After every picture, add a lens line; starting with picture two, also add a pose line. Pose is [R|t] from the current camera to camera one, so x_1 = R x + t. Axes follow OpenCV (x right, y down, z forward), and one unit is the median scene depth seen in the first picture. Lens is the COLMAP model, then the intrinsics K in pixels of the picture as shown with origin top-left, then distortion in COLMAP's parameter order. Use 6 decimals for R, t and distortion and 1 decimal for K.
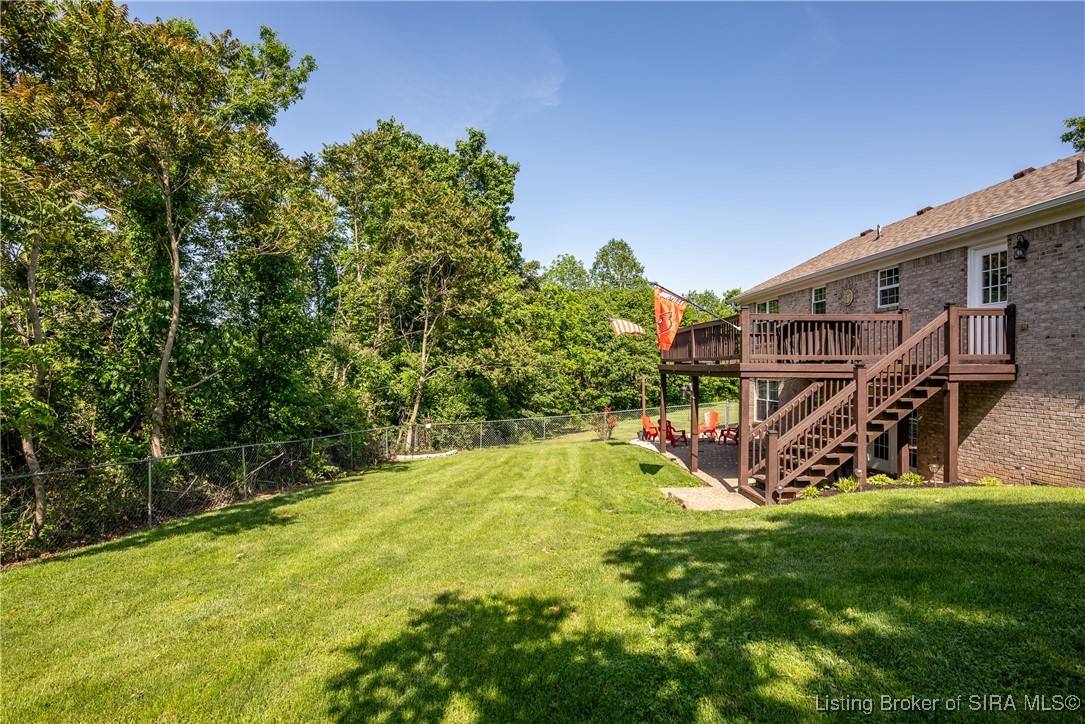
lens RADIAL K [[568.9, 0, 542.5], [0, 568.9, 362.0], [0, 0, 1]] dist [0.011172, -0.000111]
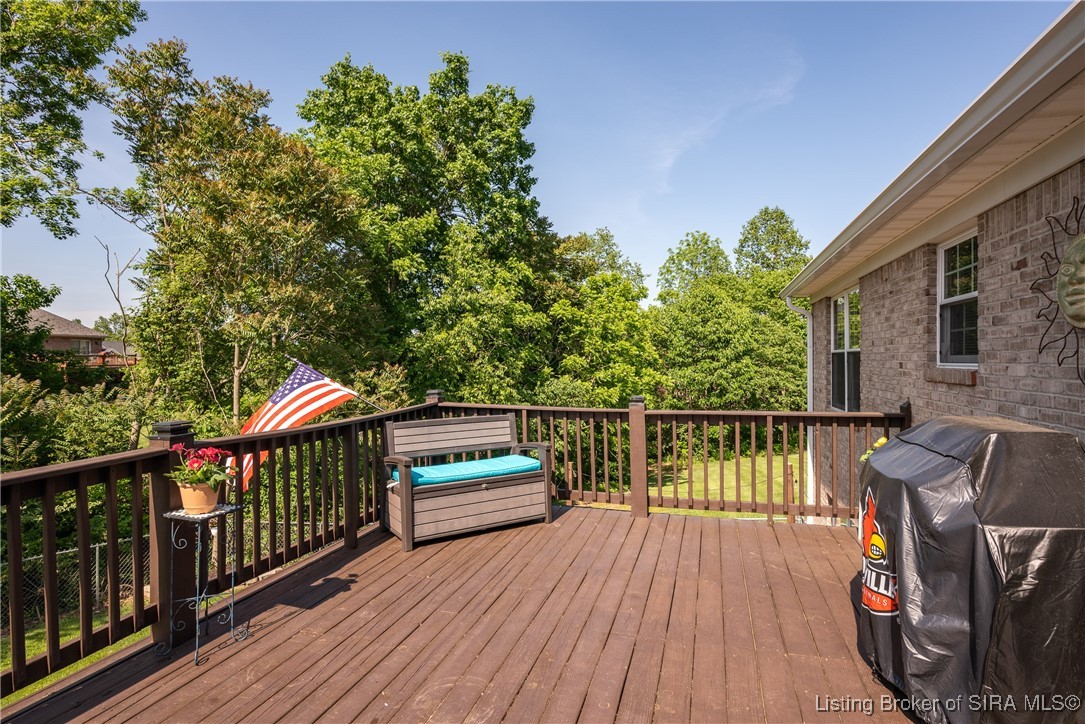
lens RADIAL K [[579.4, 0, 542.5], [0, 579.4, 362.0], [0, 0, 1]] dist [-0.002071, -0.000127]
pose [[0.946929, -0.003876, -0.321421, 0.182665], [0.007880, 0.999907, 0.011154, -0.038373], [0.321348, -0.013095, 0.946871, 0.328765]]
